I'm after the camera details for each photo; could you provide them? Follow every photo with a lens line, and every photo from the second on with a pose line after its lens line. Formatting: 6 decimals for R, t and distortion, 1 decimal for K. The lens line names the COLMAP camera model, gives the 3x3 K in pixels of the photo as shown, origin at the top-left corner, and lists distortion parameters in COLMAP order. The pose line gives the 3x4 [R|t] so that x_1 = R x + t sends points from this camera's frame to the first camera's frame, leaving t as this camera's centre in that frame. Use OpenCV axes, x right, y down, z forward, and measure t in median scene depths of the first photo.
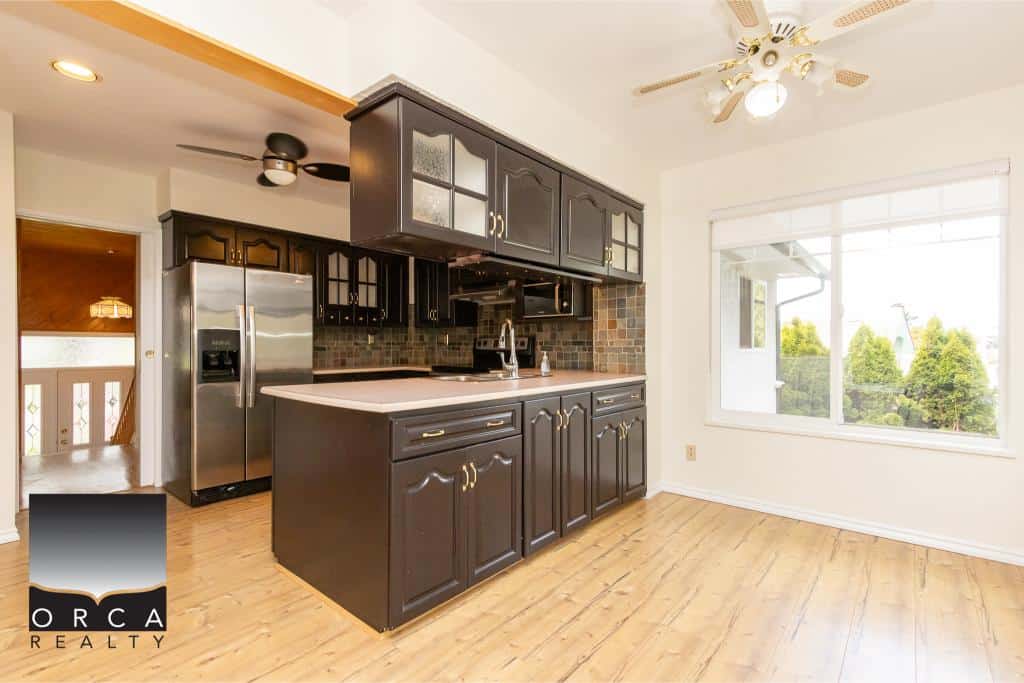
lens RADIAL K [[470.9, 0, 497.7], [0, 470.9, 347.9], [0, 0, 1]] dist [0.005887, -0.001633]
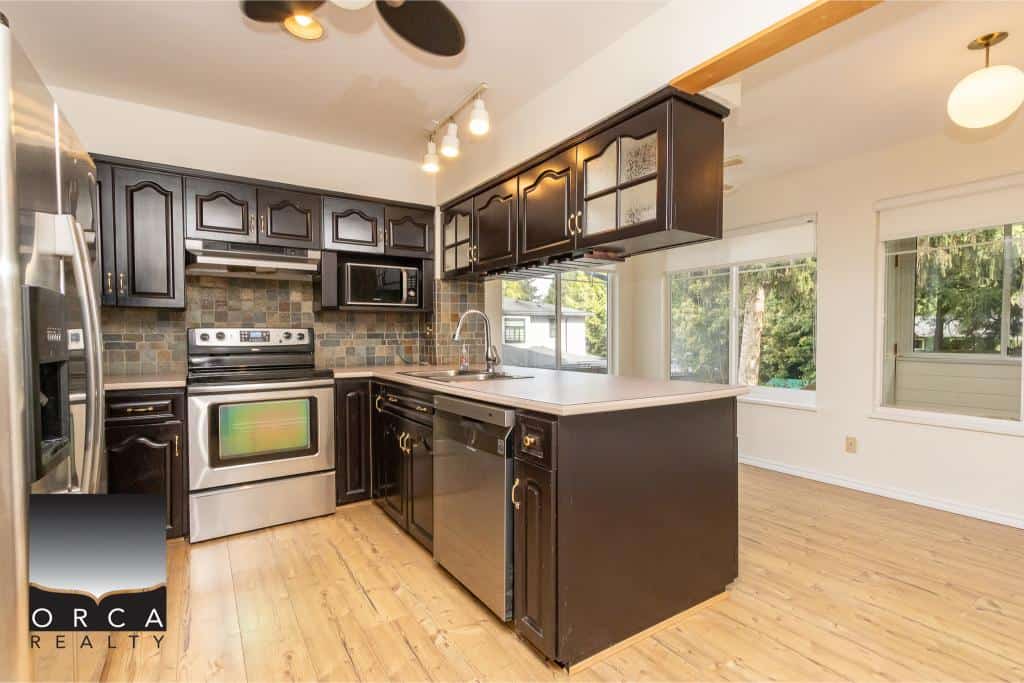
lens RADIAL K [[486.4, 0, 507.3], [0, 486.4, 344.2], [0, 0, 1]] dist [0.011825, 0.000755]
pose [[0.273815, -0.017406, 0.961625, -0.769978], [0.011347, 0.999825, 0.014867, -0.006338], [-0.961715, 0.006840, 0.273965, 0.598366]]
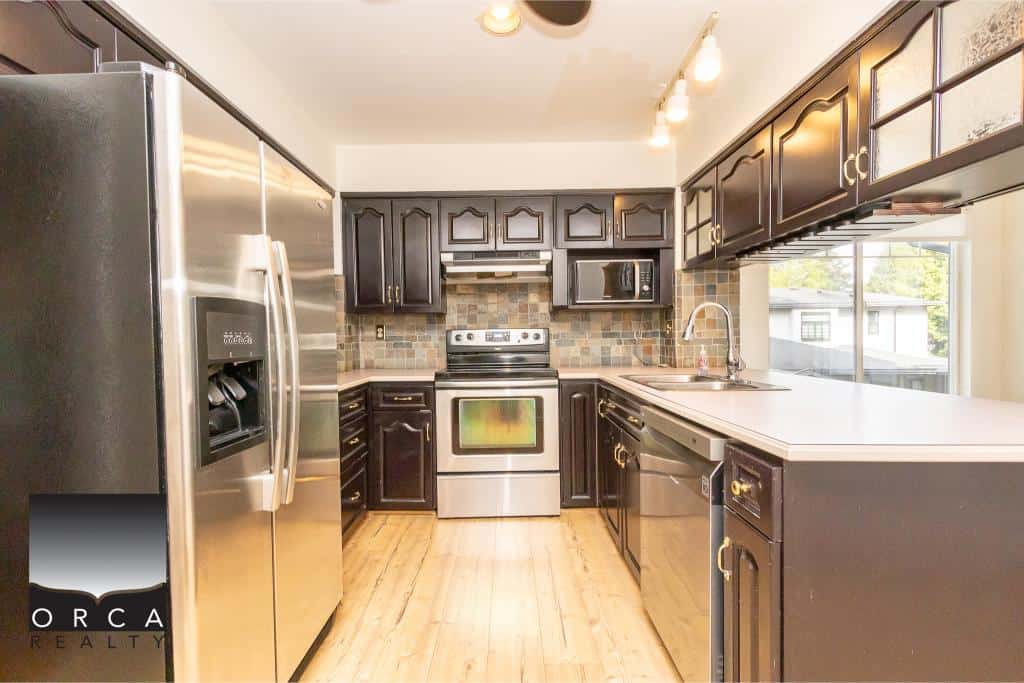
lens RADIAL K [[470.9, 0, 502.0], [0, 470.9, 345.5], [0, 0, 1]] dist [0.005887, -0.001633]
pose [[0.754733, -0.021832, 0.655669, -0.635272], [0.018188, 0.999758, 0.012353, -0.006564], [-0.655780, 0.002602, 0.754948, 0.575167]]
